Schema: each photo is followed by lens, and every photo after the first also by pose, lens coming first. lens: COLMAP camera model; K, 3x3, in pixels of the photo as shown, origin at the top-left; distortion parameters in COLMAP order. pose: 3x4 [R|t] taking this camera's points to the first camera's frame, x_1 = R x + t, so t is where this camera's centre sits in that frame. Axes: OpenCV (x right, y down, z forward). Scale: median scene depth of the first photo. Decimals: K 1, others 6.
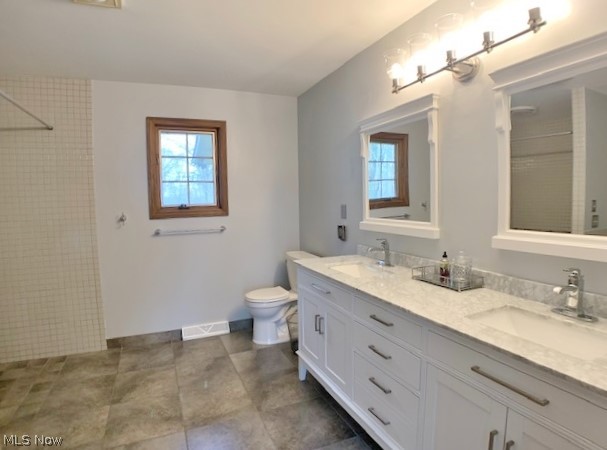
lens RADIAL K [[323.2, 0, 303.5], [0, 323.2, 225.0], [0, 0, 1]] dist [-0.107034, 0.020891]
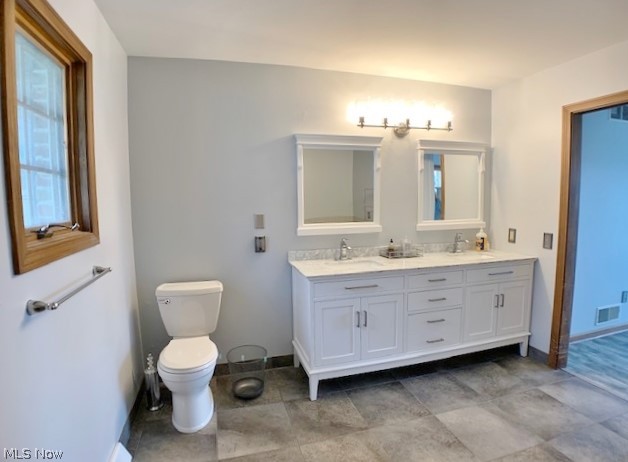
lens RADIAL K [[318.4, 0, 314.0], [0, 318.4, 231.0], [0, 0, 1]] dist [-0.077221, -0.000038]
pose [[0.185810, -0.076217, 0.979625, -1.118212], [0.091514, 0.993996, 0.059977, -0.080670], [-0.978315, 0.078505, 0.191670, 0.995519]]
